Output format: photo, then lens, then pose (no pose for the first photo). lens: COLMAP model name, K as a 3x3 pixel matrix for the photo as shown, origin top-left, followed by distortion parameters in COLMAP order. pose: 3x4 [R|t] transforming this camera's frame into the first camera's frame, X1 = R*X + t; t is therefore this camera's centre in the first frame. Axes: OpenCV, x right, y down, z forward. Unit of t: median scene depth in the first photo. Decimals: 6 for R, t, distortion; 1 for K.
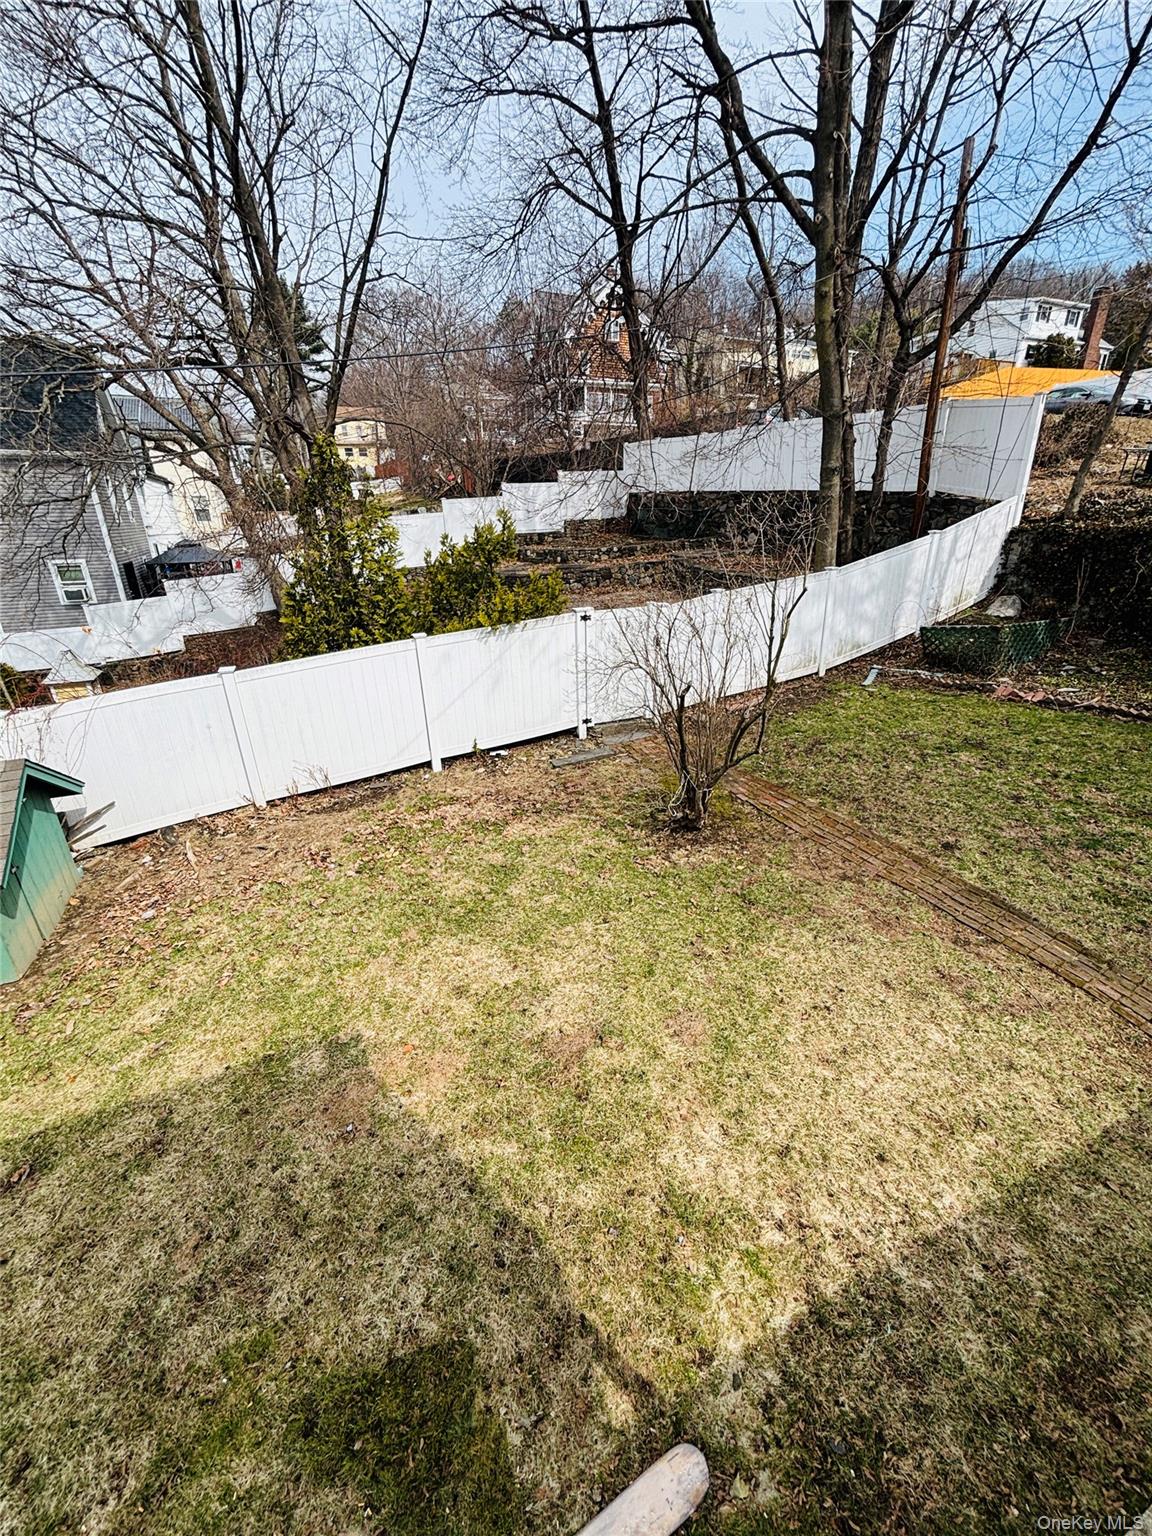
lens RADIAL K [[618.1, 0, 578.1], [0, 618.1, 764.3], [0, 0, 1]] dist [-0.000507, 0.000320]
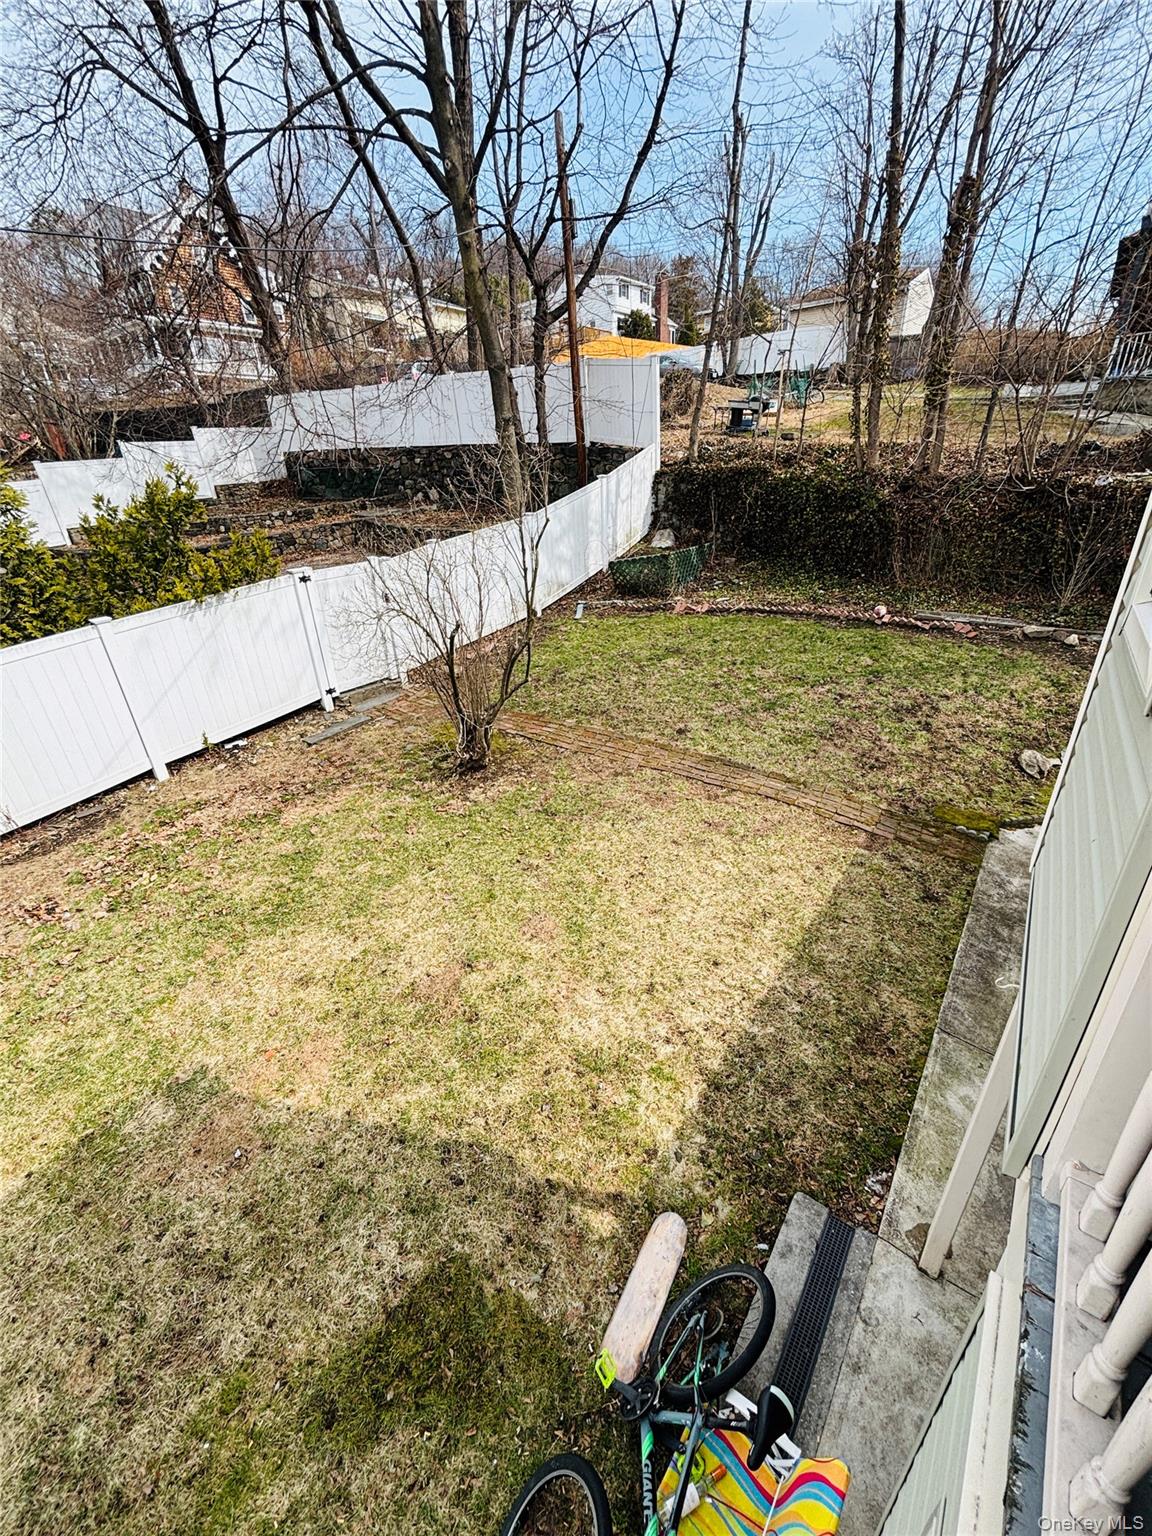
lens RADIAL K [[618.1, 0, 574.2], [0, 618.1, 765.8], [0, 0, 1]] dist [-0.000507, 0.000320]
pose [[0.877403, -0.228829, 0.421666, -0.107658], [0.207011, 0.973465, 0.097531, 0.032116], [-0.432795, 0.001716, 0.901491, -0.008316]]
